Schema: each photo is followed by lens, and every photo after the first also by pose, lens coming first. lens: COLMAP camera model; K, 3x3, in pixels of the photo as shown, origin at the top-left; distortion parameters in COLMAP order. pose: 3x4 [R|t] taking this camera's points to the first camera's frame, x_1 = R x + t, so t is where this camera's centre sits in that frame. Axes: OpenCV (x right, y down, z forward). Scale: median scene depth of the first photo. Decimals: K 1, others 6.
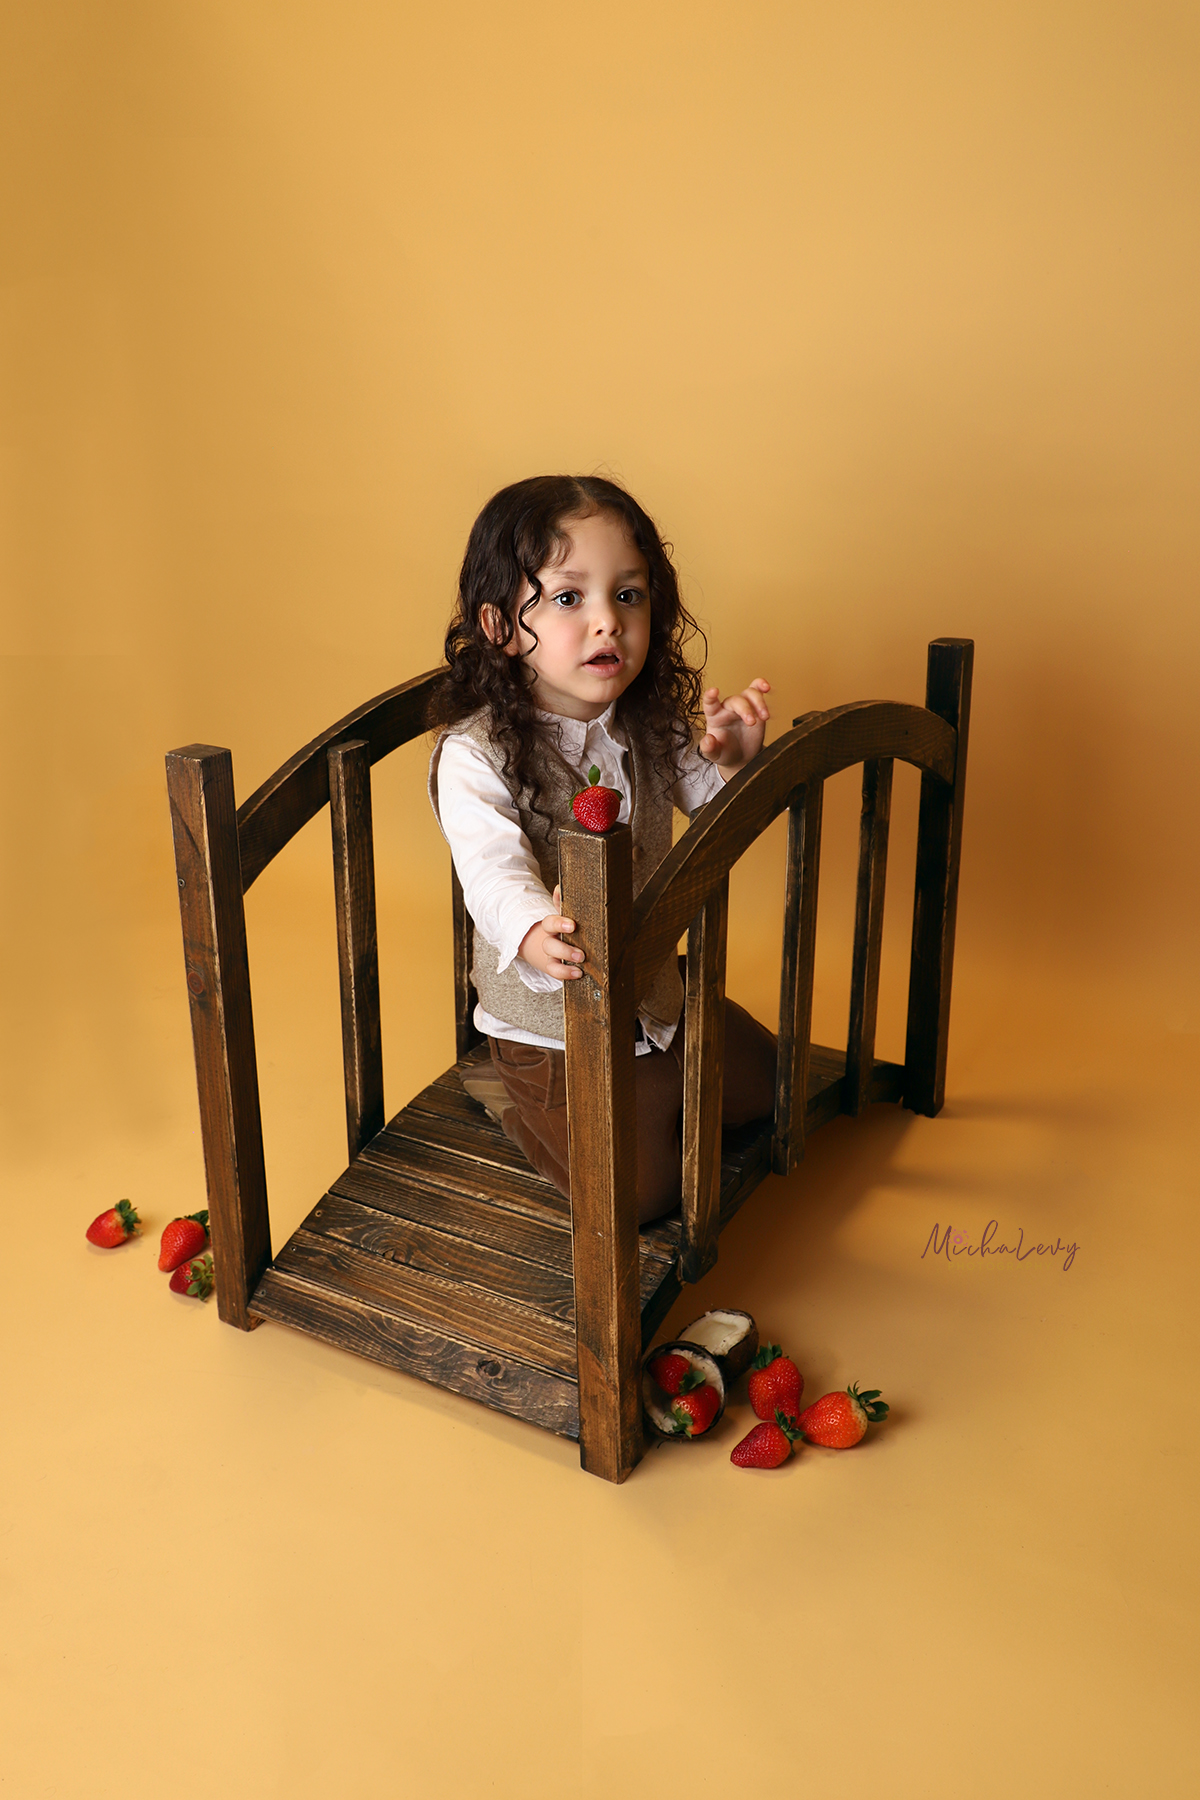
lens RADIAL K [[1456.4, 0, 600.0], [0, 1456.4, 900.0], [0, 0, 1]] dist [-0.009668, -0.002234]
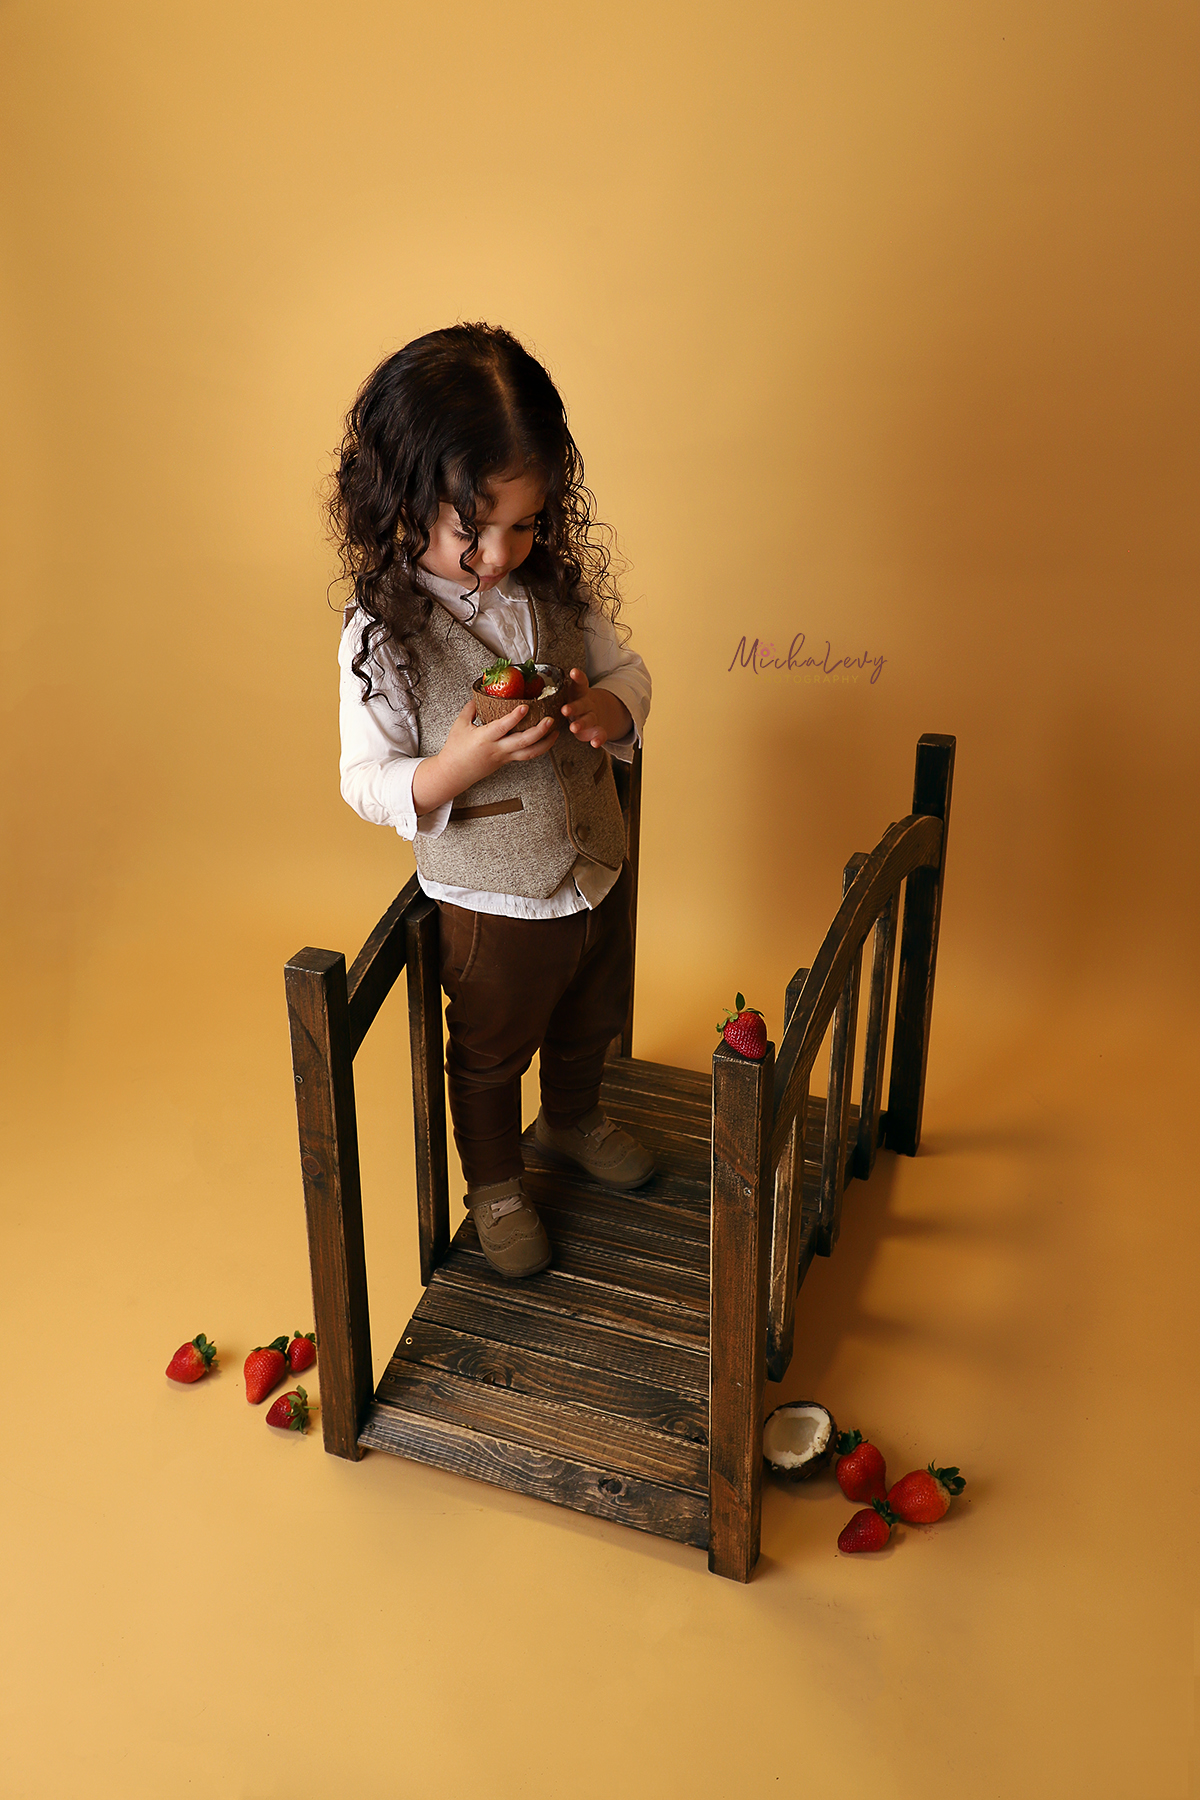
lens RADIAL K [[1456.4, 0, 600.0], [0, 1456.4, 900.0], [0, 0, 1]] dist [-0.009668, -0.002234]
pose [[0.987728, -0.067667, 0.140762, -0.196815], [0.056275, 0.994926, 0.083402, -0.197252], [-0.145692, -0.074458, 0.986524, -0.042627]]
